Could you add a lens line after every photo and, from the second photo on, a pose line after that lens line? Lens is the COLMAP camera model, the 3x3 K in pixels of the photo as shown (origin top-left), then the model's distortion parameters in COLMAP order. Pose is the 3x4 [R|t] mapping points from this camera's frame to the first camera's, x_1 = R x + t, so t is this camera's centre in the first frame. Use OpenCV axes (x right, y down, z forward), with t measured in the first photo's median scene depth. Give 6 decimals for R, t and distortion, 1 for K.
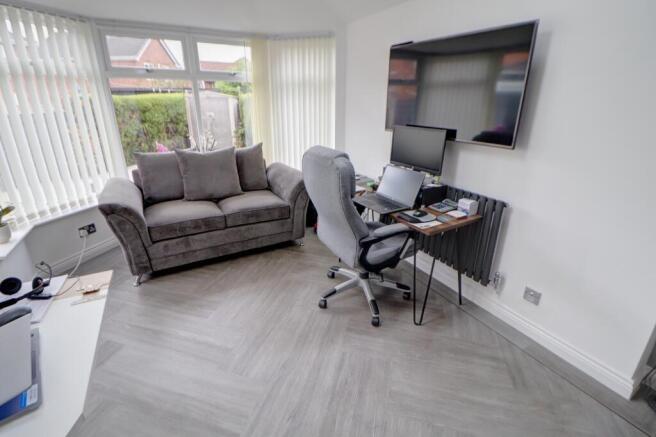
lens RADIAL K [[303.0, 0, 337.4], [0, 303.0, 214.1], [0, 0, 1]] dist [-0.013287, -0.004332]
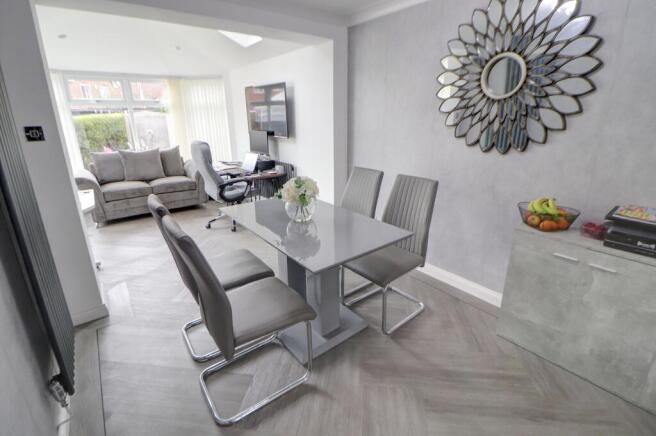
lens RADIAL K [[303.0, 0, 333.9], [0, 303.0, 213.5], [0, 0, 1]] dist [-0.013287, -0.004332]
pose [[0.989414, -0.058180, 0.132945, 0.343785], [0.064637, 0.996904, -0.044779, 0.257098], [-0.129928, 0.052898, 0.990111, -0.673644]]
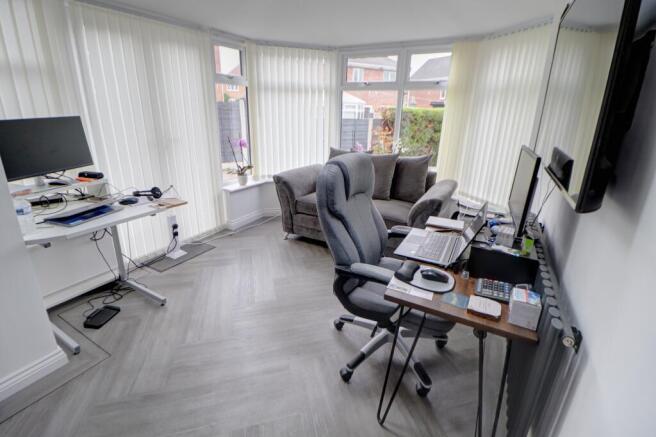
lens RADIAL K [[303.0, 0, 326.0], [0, 303.0, 213.9], [0, 0, 1]] dist [-0.013287, -0.004332]
pose [[0.501123, 0.283284, -0.817695, 0.434500], [-0.321035, 0.938332, 0.128333, -0.089376], [0.803624, 0.198198, 0.561164, 0.290331]]
